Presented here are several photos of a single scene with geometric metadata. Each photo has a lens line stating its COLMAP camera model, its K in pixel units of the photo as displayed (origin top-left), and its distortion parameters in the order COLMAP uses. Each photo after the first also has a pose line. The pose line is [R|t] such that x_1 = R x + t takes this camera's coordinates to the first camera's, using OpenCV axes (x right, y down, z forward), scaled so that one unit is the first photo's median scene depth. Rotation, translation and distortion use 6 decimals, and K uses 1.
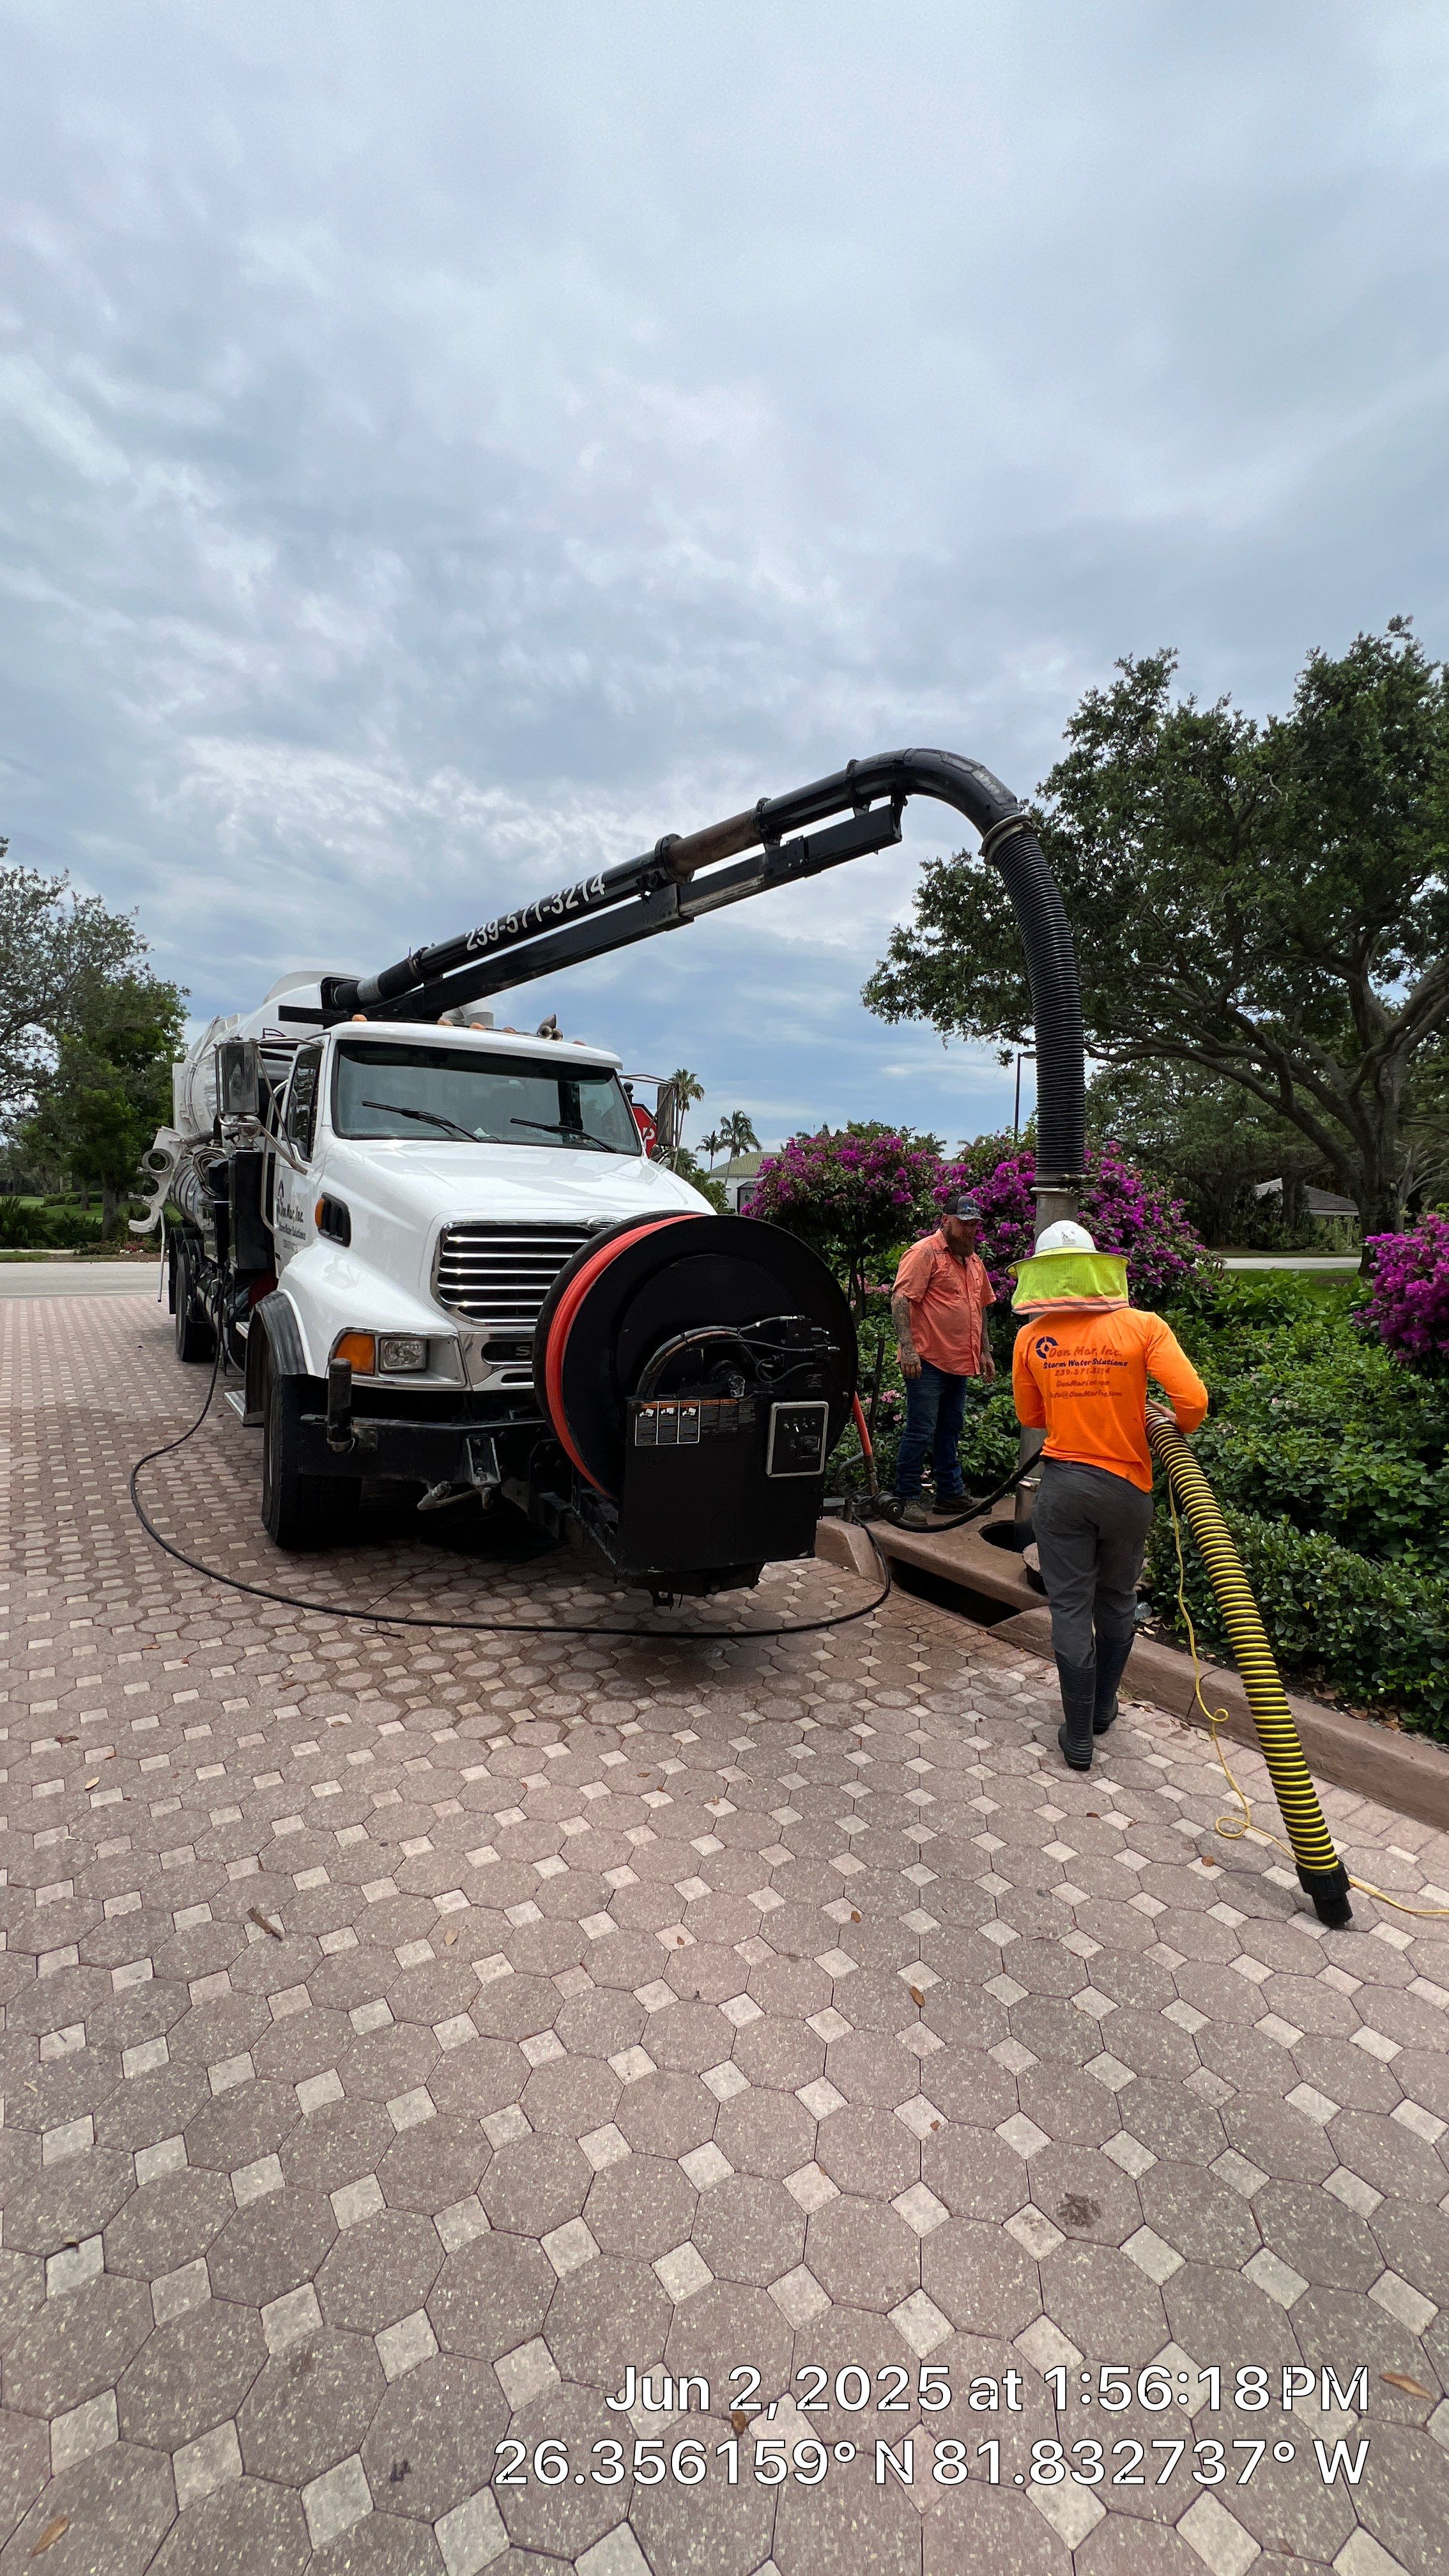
lens RADIAL K [[1050.6, 0, 734.8], [0, 1050.6, 1283.3], [0, 0, 1]] dist [0.000311, 0.000139]
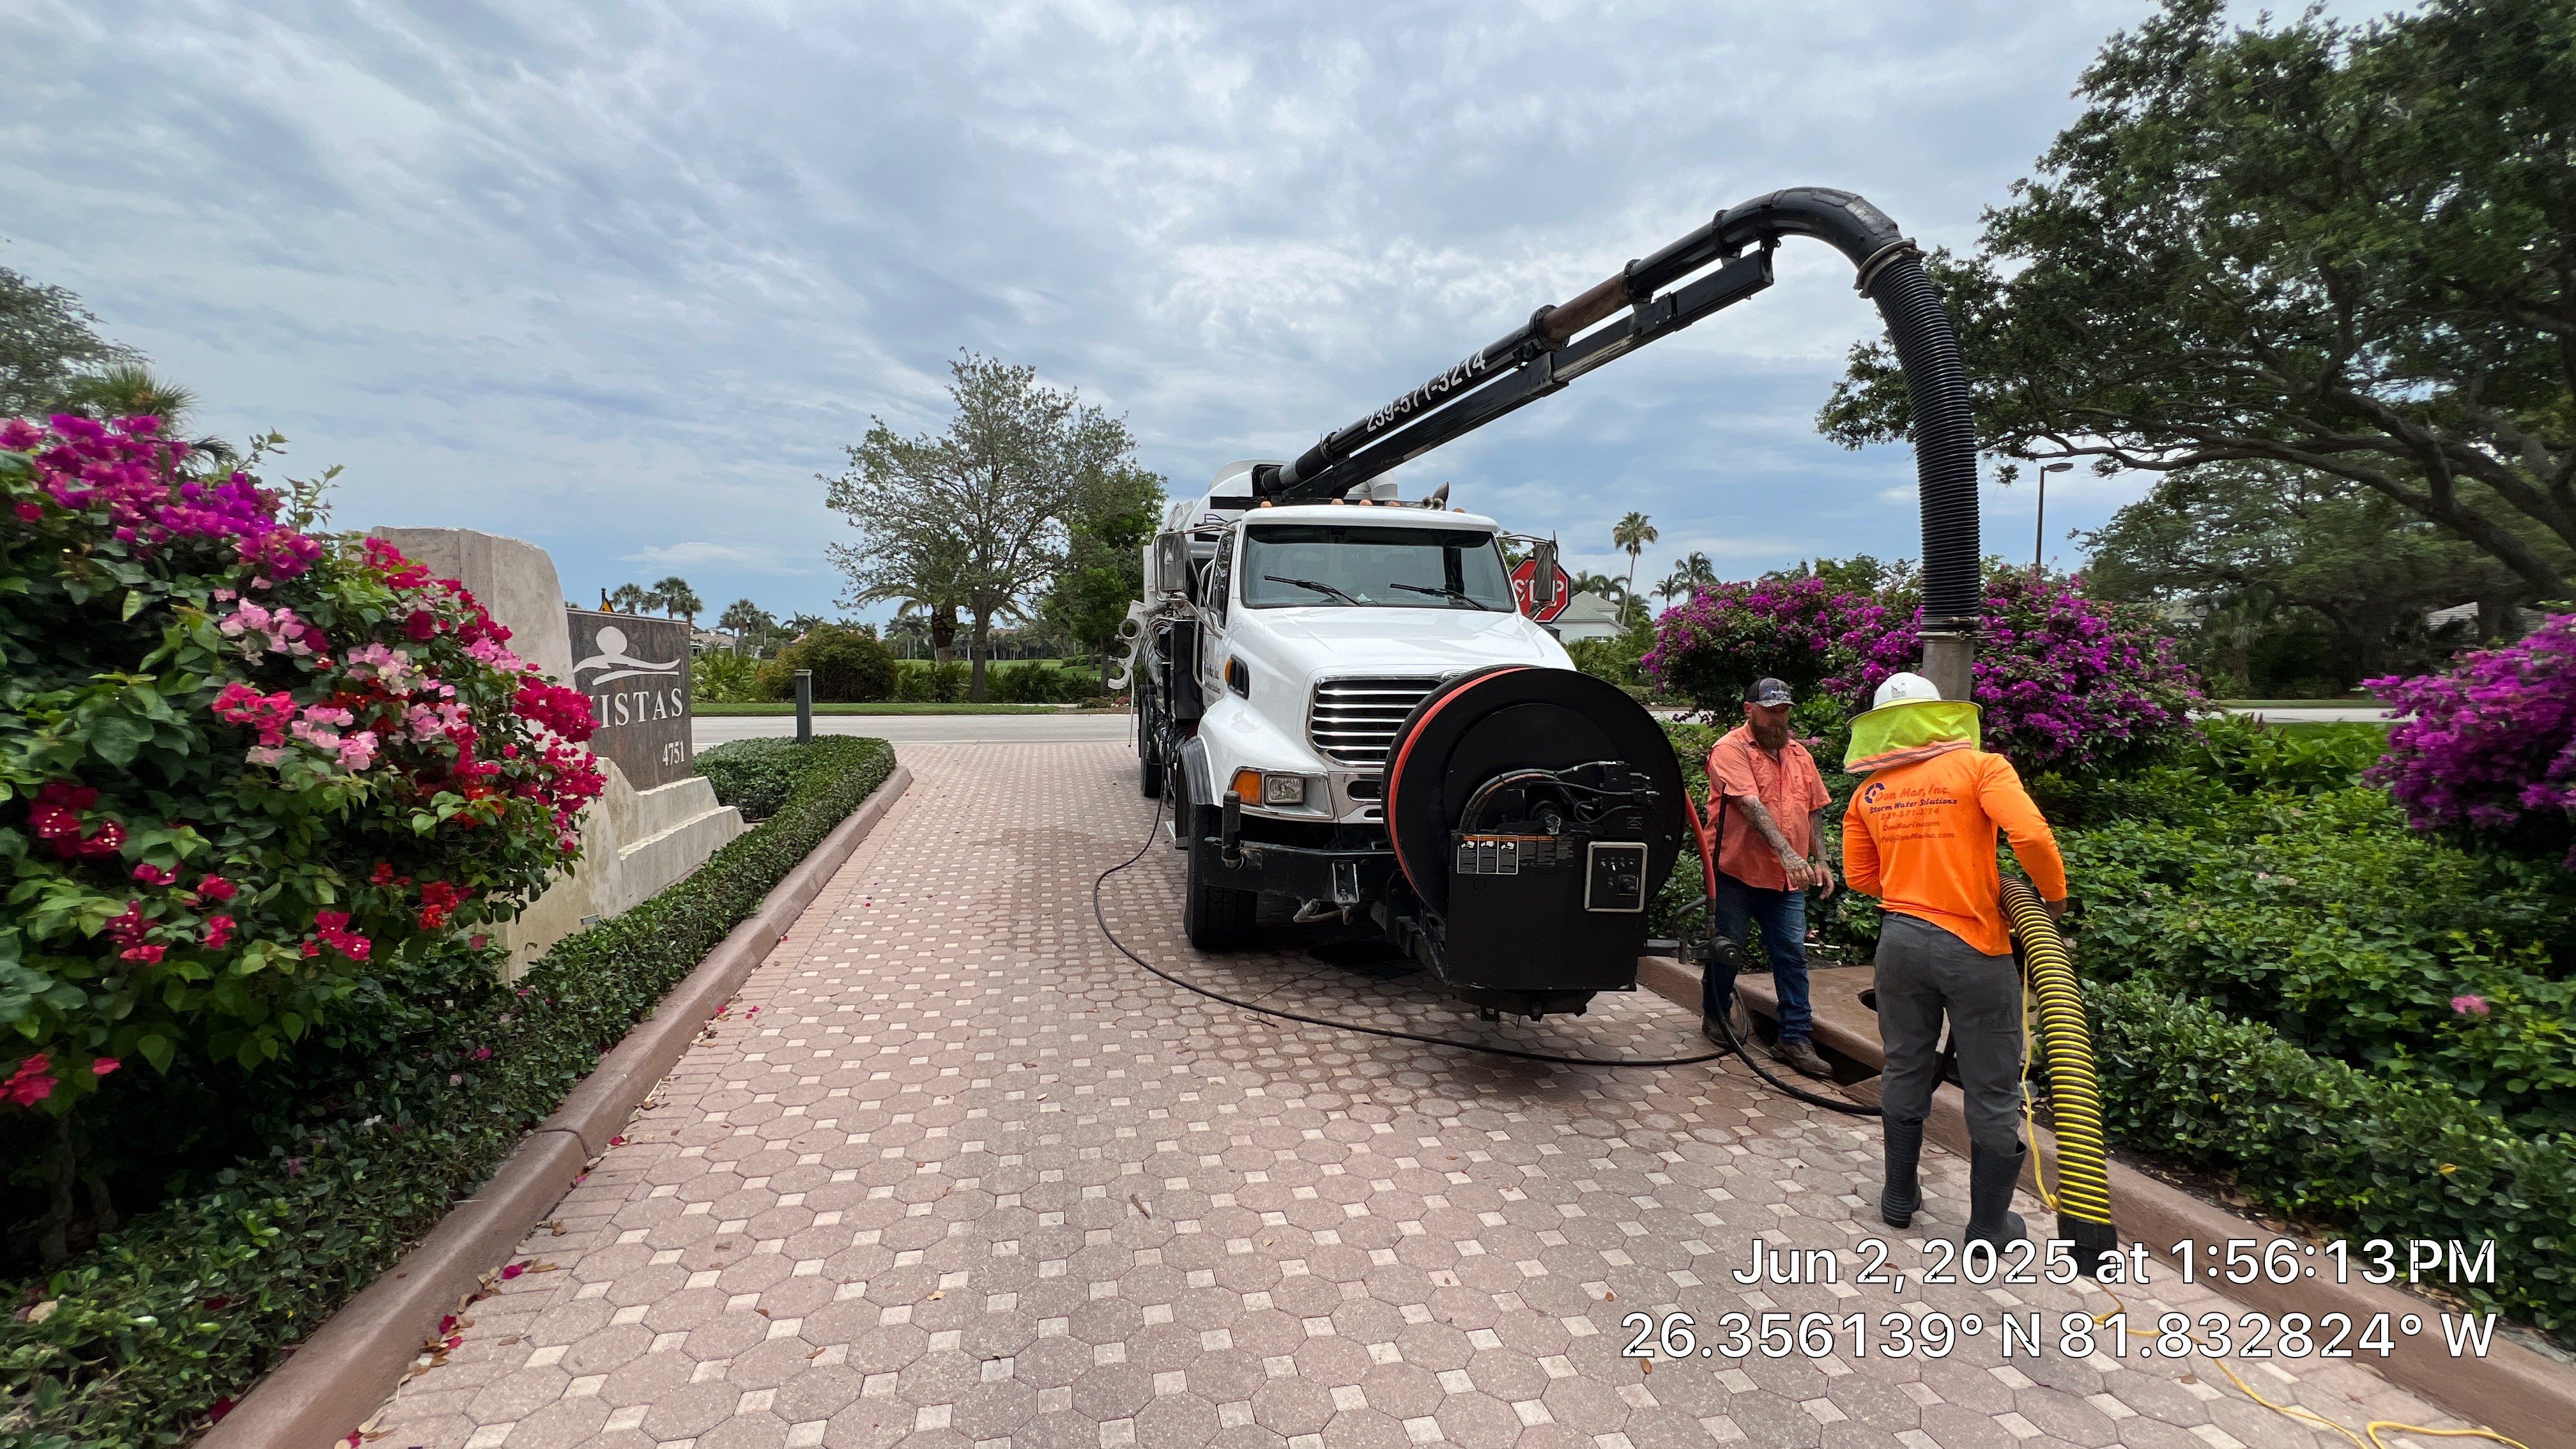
lens RADIAL K [[1050.6, 0, 1272.1], [0, 1050.6, 722.2], [0, 0, 1]] dist [0.000311, 0.000139]
pose [[0.926579, 0.002332, -0.376093, 0.110918], [-0.007151, 0.999909, -0.011418, 0.004743], [0.376032, 0.013269, 0.926512, -0.096796]]
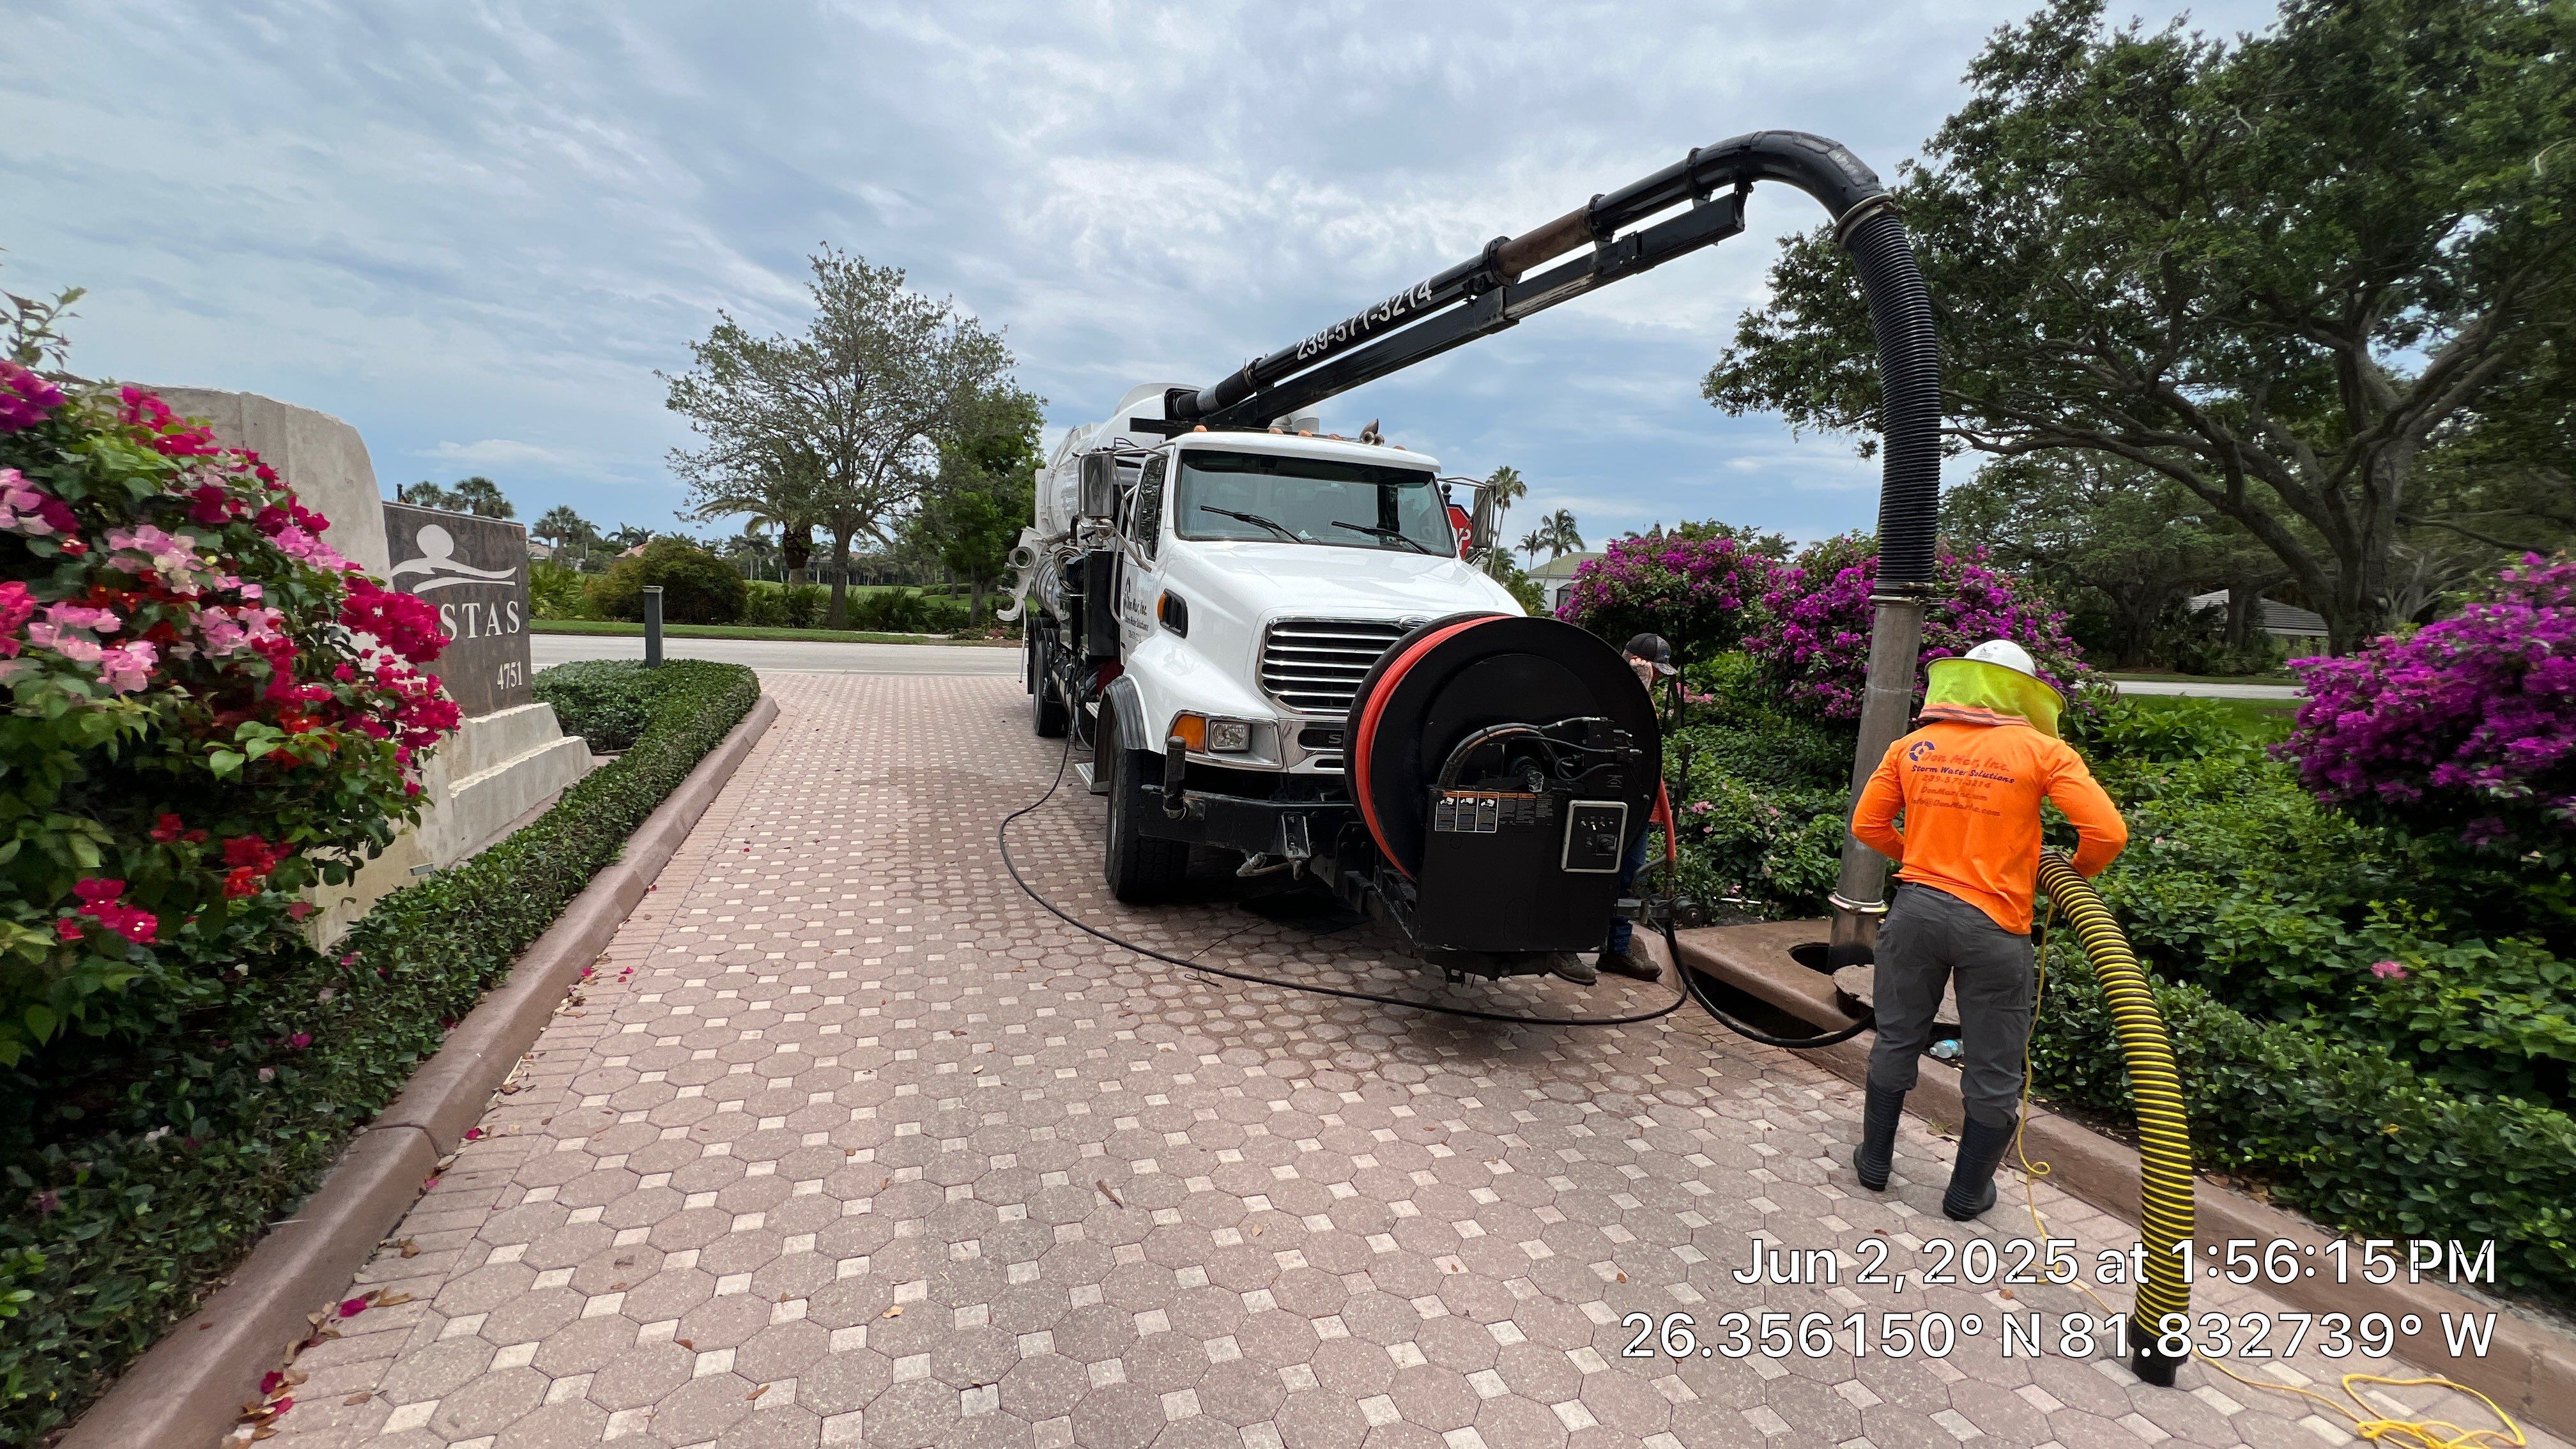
lens RADIAL K [[1050.6, 0, 1277.1], [0, 1050.6, 723.9], [0, 0, 1]] dist [0.000311, 0.000139]
pose [[0.967182, 0.048793, -0.249355, 0.008489], [-0.039103, 0.998281, 0.043669, 0.003865], [0.251057, -0.032486, 0.967427, -0.057127]]
